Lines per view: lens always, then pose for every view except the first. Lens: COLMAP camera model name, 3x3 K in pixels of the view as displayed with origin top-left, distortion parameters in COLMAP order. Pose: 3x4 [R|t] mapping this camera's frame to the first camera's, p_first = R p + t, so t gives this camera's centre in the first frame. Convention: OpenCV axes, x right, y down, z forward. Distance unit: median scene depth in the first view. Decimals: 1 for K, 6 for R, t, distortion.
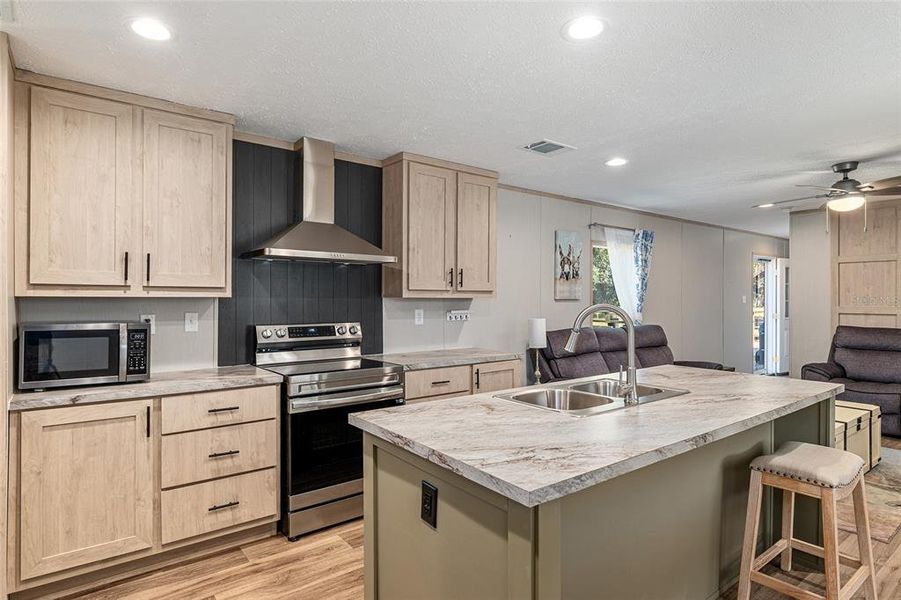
lens RADIAL K [[500.2, 0, 451.7], [0, 500.2, 297.1], [0, 0, 1]] dist [-0.003248, 0.000306]
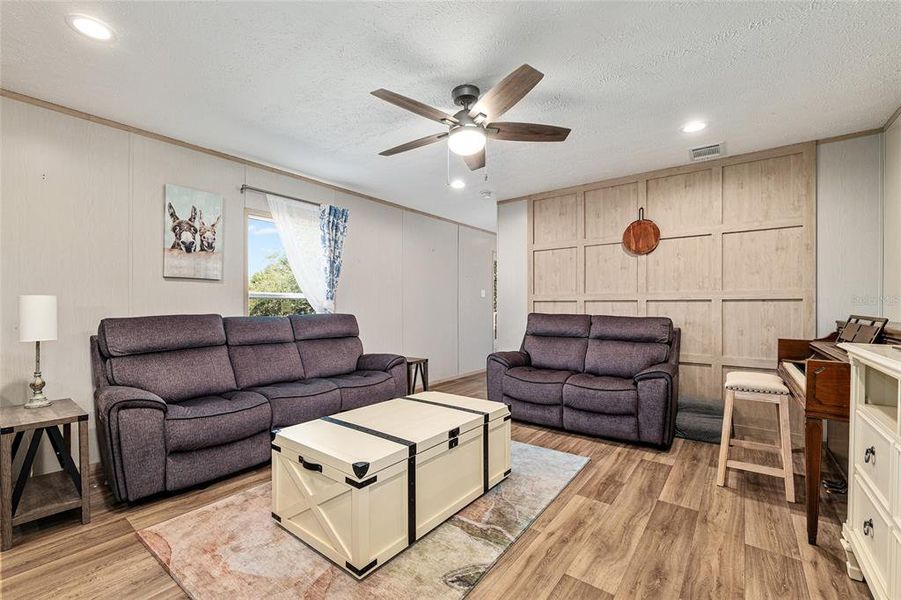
lens RADIAL K [[395.5, 0, 446.3], [0, 395.5, 305.6], [0, 0, 1]] dist [-0.008610, -0.000187]
pose [[0.964637, 0.000229, 0.263581, 0.437504], [-0.000419, 1.000000, 0.000665, 0.044700], [-0.263581, -0.000752, 0.964637, 0.309503]]
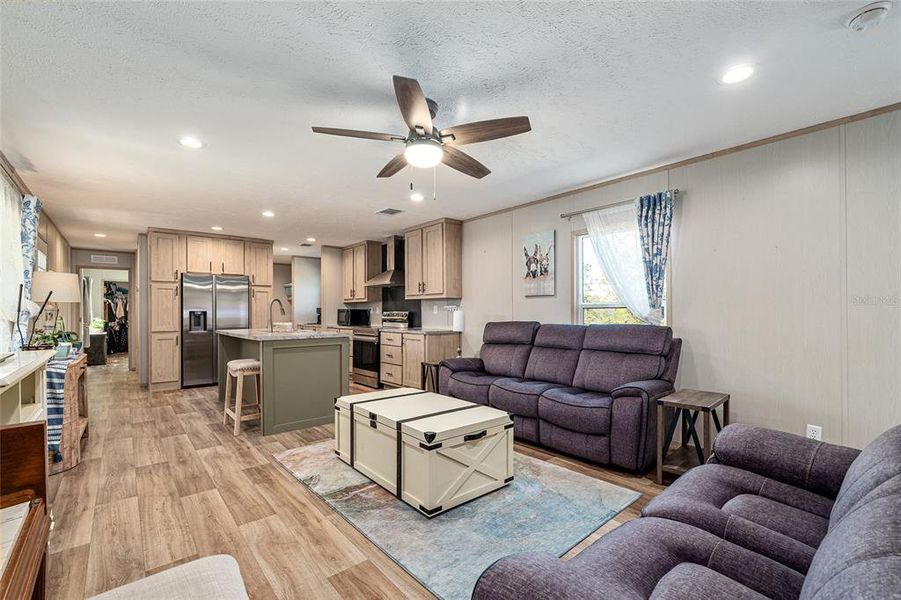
lens RADIAL K [[395.5, 0, 465.0], [0, 395.5, 320.4], [0, 0, 1]] dist [-0.008610, -0.000187]
pose [[0.061468, 0.017270, -0.997960, 1.050912], [0.006633, 0.999821, 0.017711, 0.041249], [0.998087, -0.007708, 0.061343, 0.771515]]
